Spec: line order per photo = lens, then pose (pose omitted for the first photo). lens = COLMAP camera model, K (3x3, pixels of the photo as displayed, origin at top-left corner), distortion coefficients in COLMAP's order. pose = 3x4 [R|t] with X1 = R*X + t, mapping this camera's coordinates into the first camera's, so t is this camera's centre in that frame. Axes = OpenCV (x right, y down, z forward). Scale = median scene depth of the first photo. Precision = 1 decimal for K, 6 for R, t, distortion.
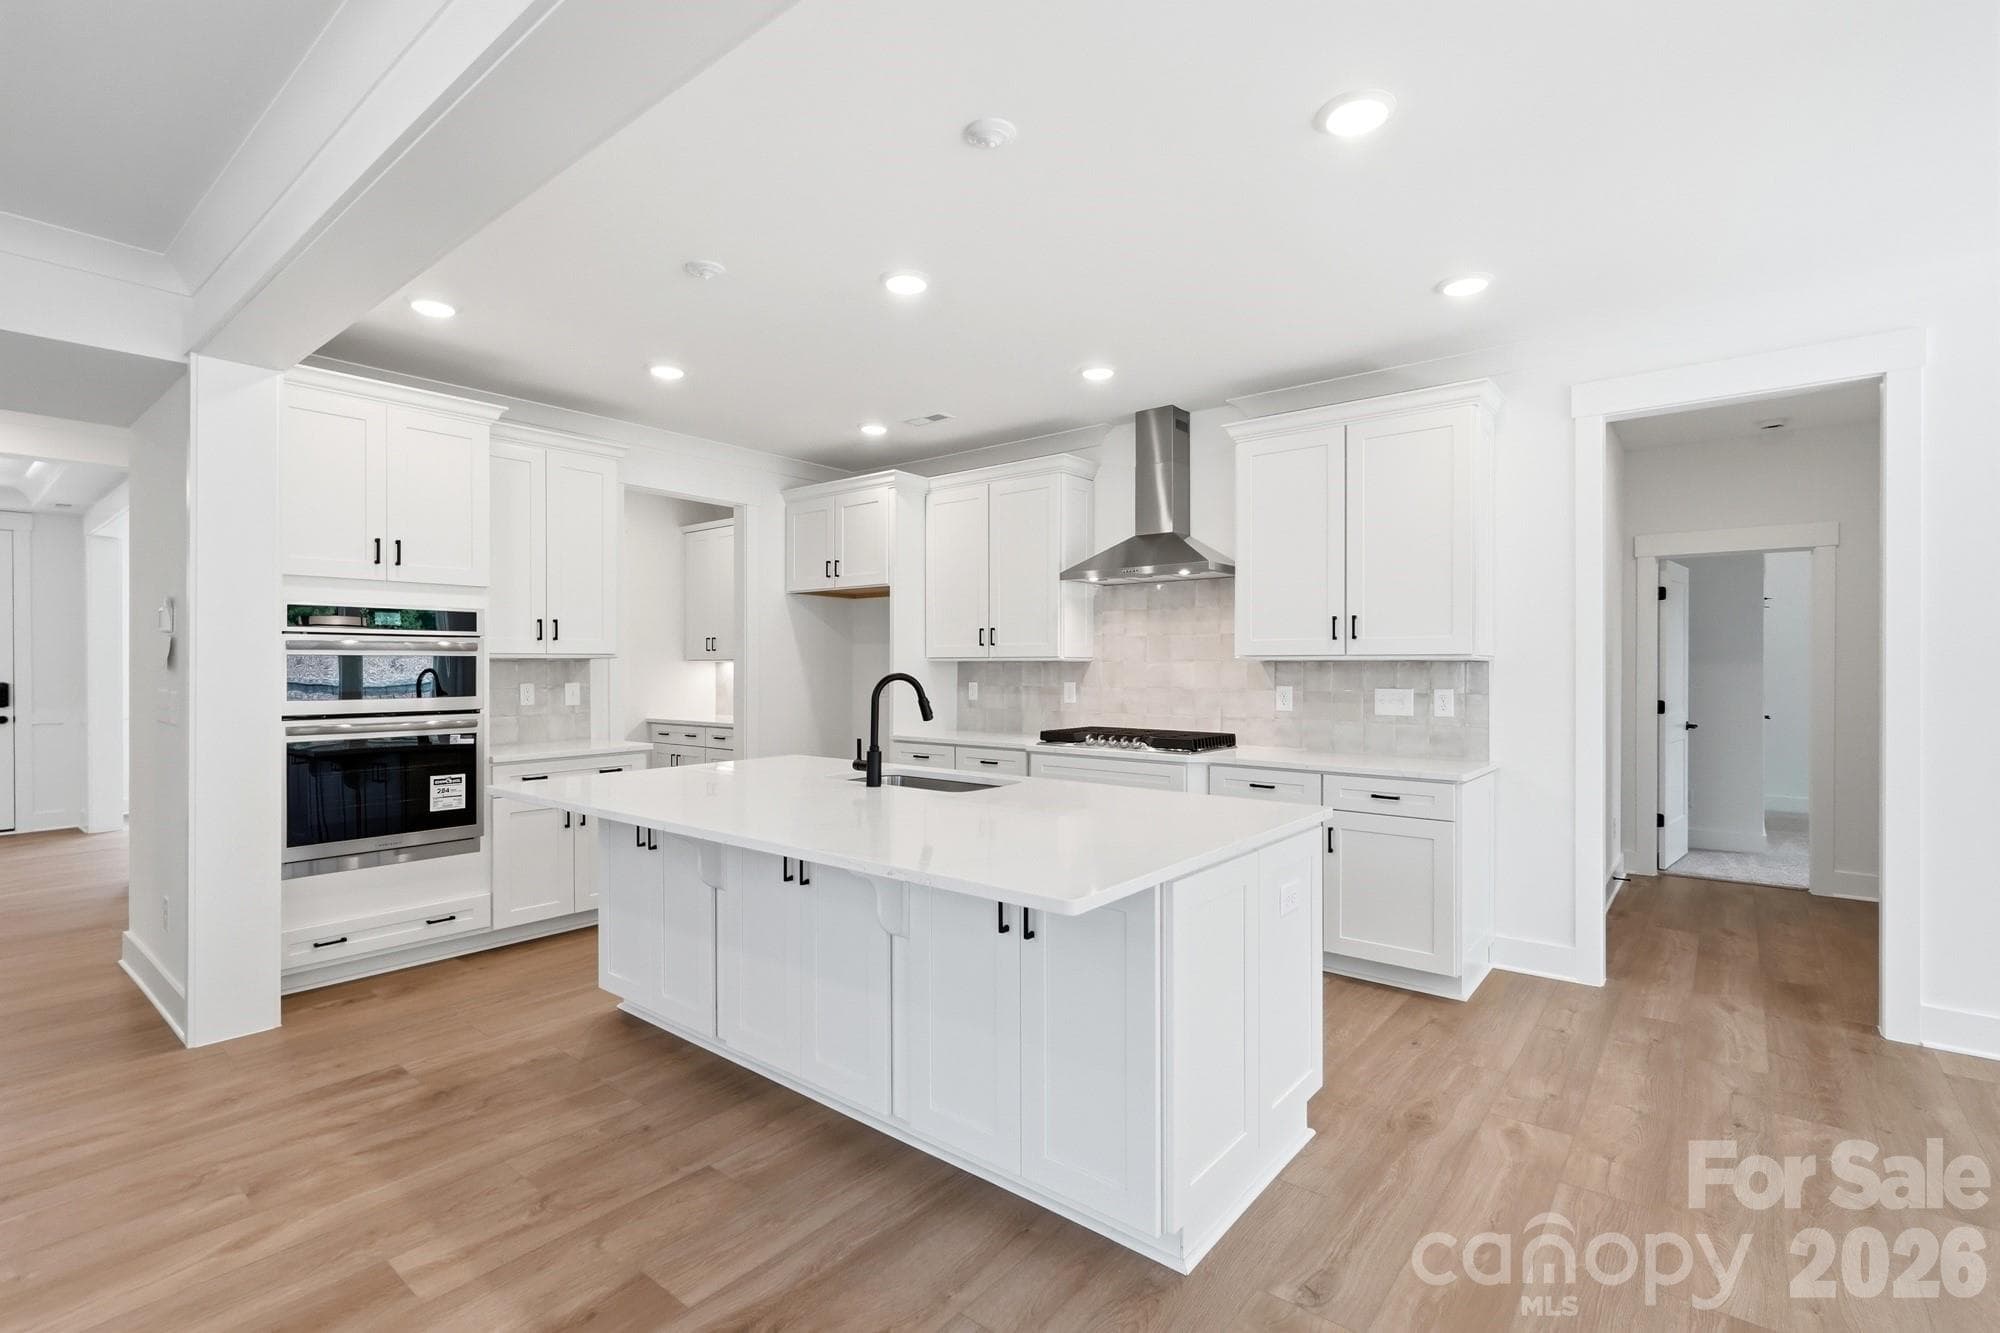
lens RADIAL K [[909.4, 0, 1014.1], [0, 909.4, 661.3], [0, 0, 1]] dist [0.001595, 0.000423]
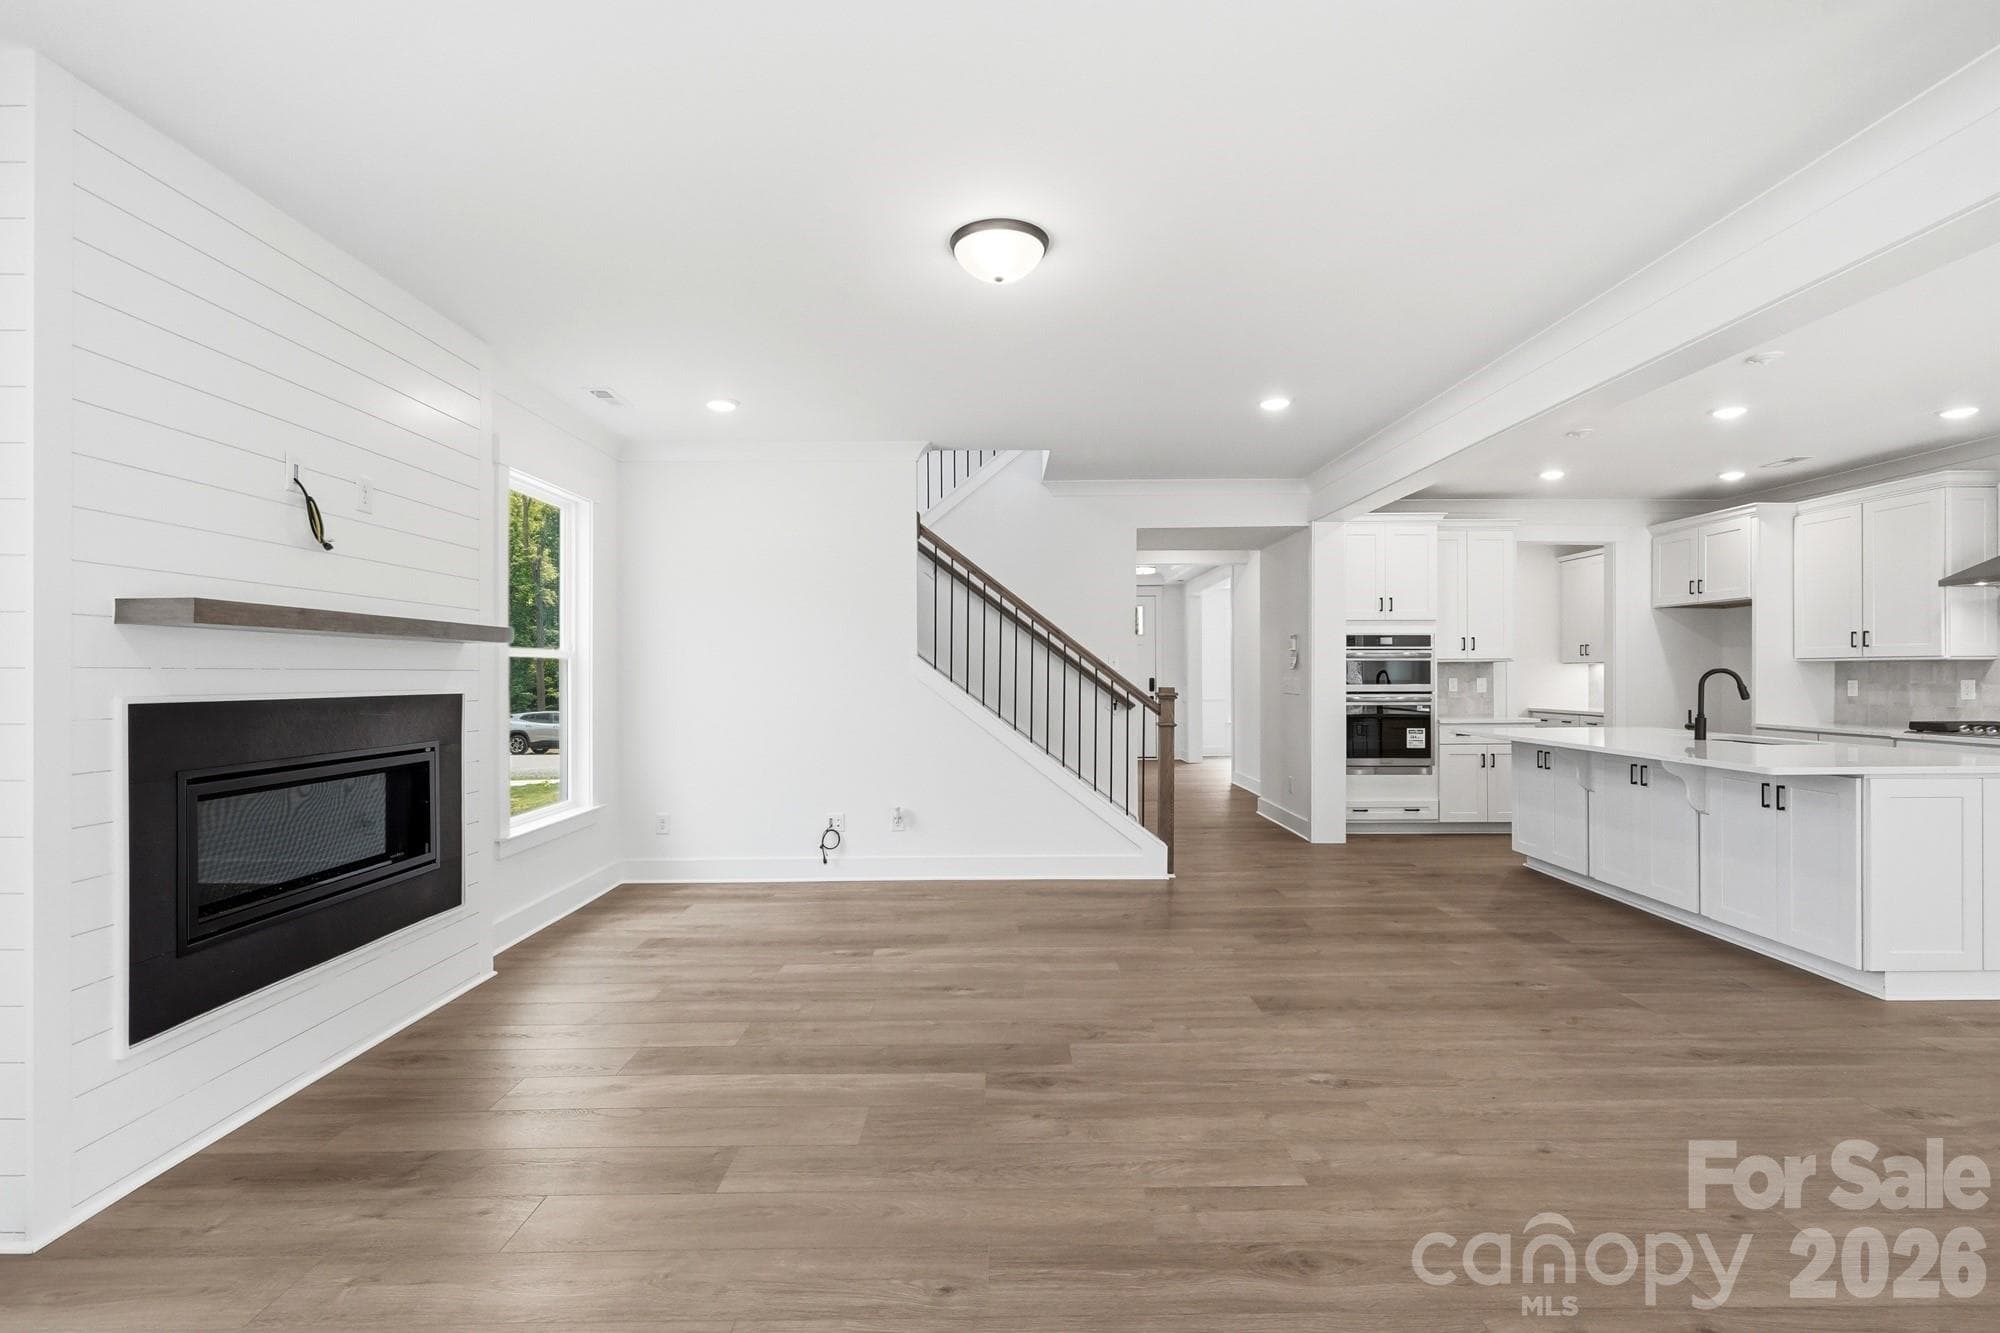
lens RADIAL K [[909.4, 0, 1003.9], [0, 909.4, 674.3], [0, 0, 1]] dist [0.001595, 0.000423]
pose [[0.630853, 0.000673, -0.775902, 0.225676], [0.005149, 0.999974, 0.005053, 0.006583], [0.775885, -0.007183, 0.630833, -0.684339]]
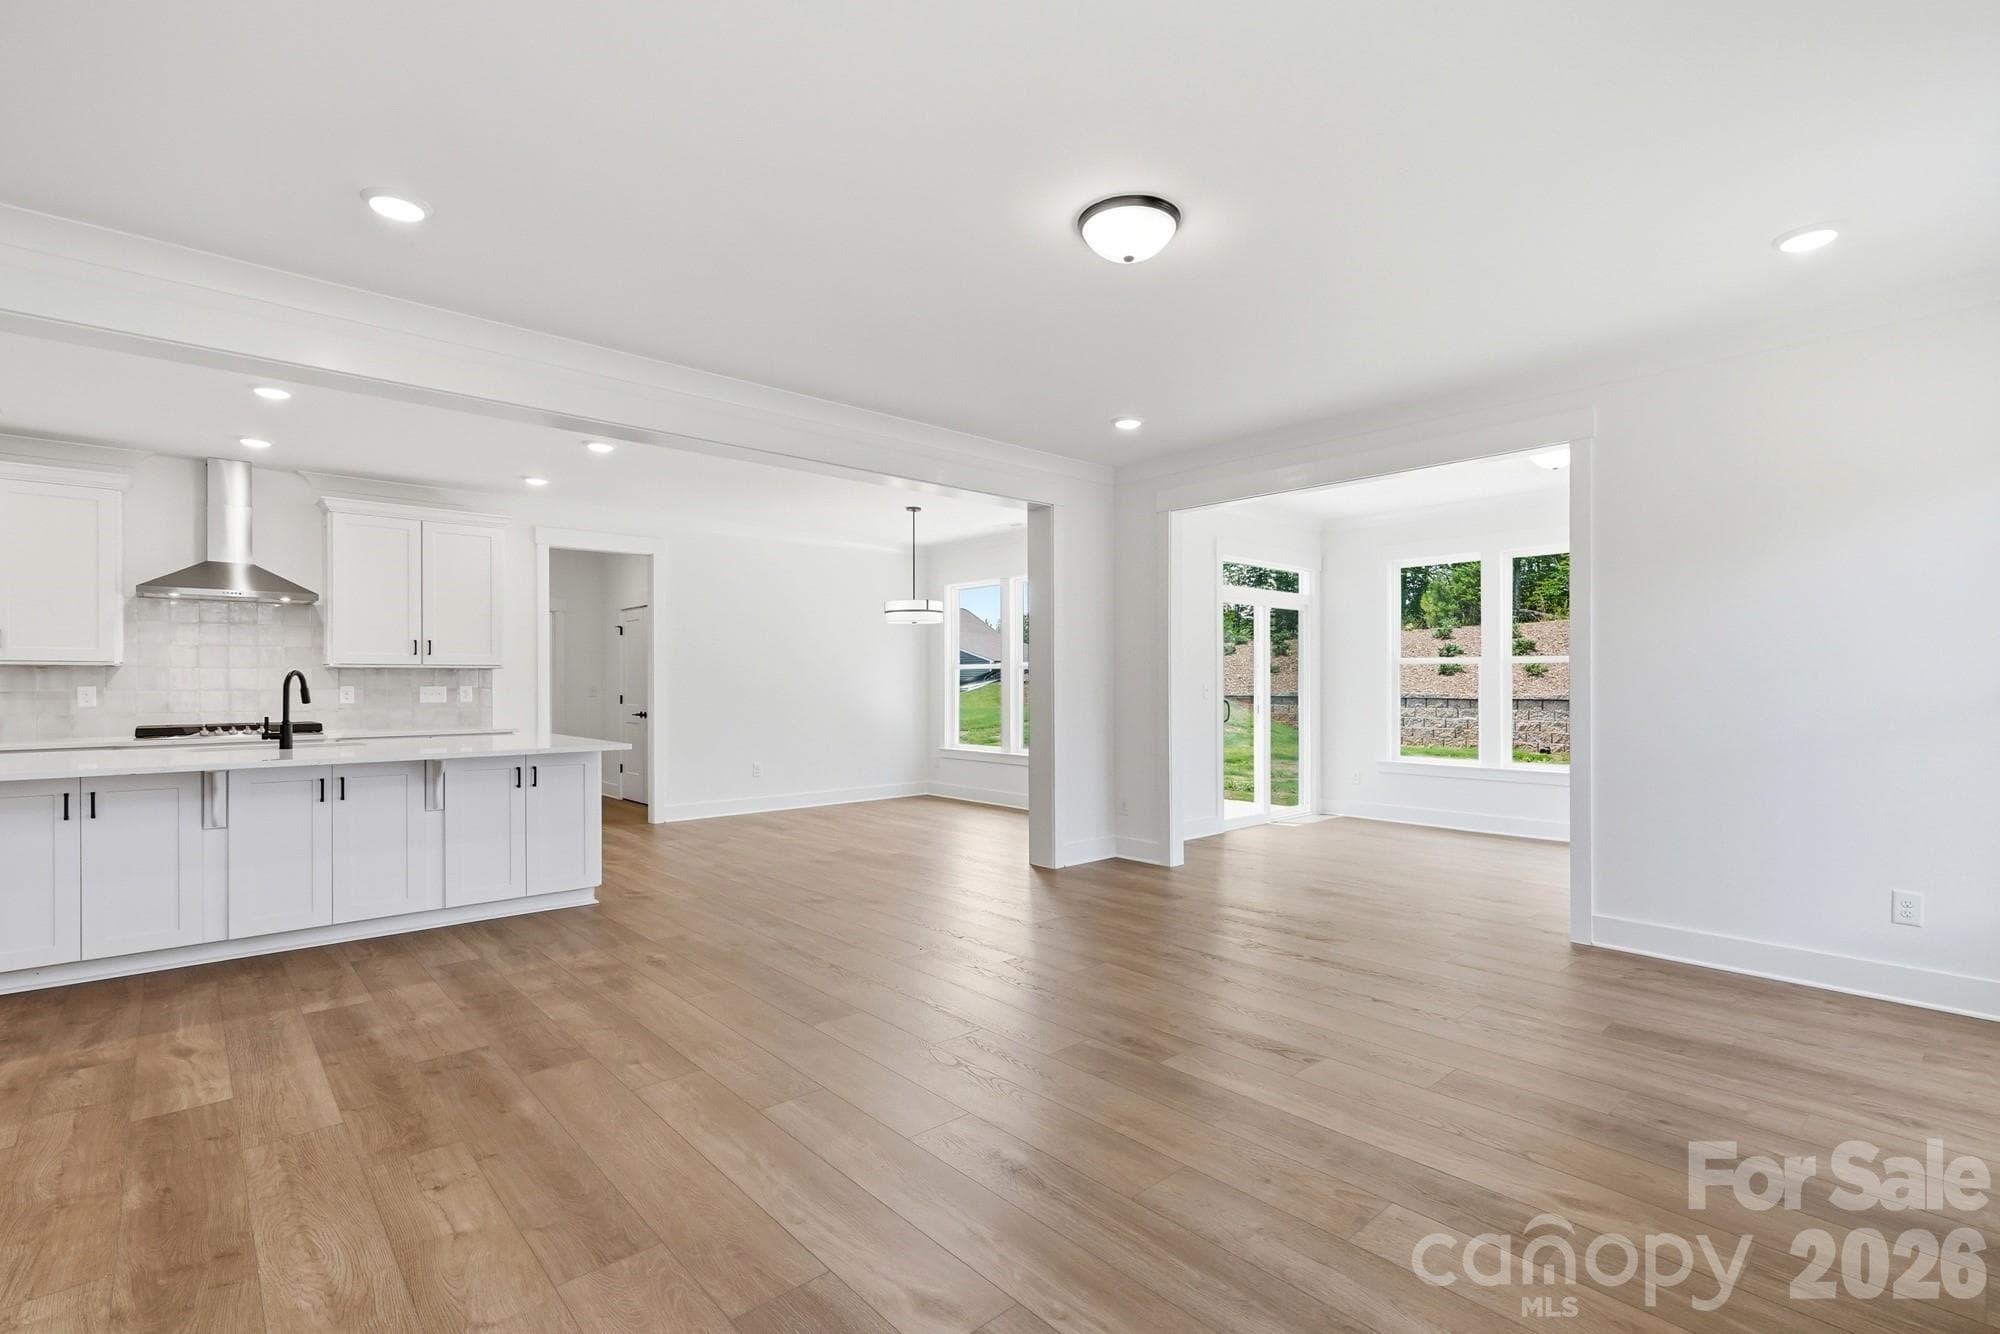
lens RADIAL K [[909.4, 0, 1003.8], [0, 909.4, 708.6], [0, 0, 1]] dist [0.001595, 0.000423]
pose [[0.169449, -0.030031, 0.985081, -1.003690], [-0.000442, 0.999533, 0.030548, 0.020563], [-0.985539, -0.005611, 0.169356, -0.264100]]
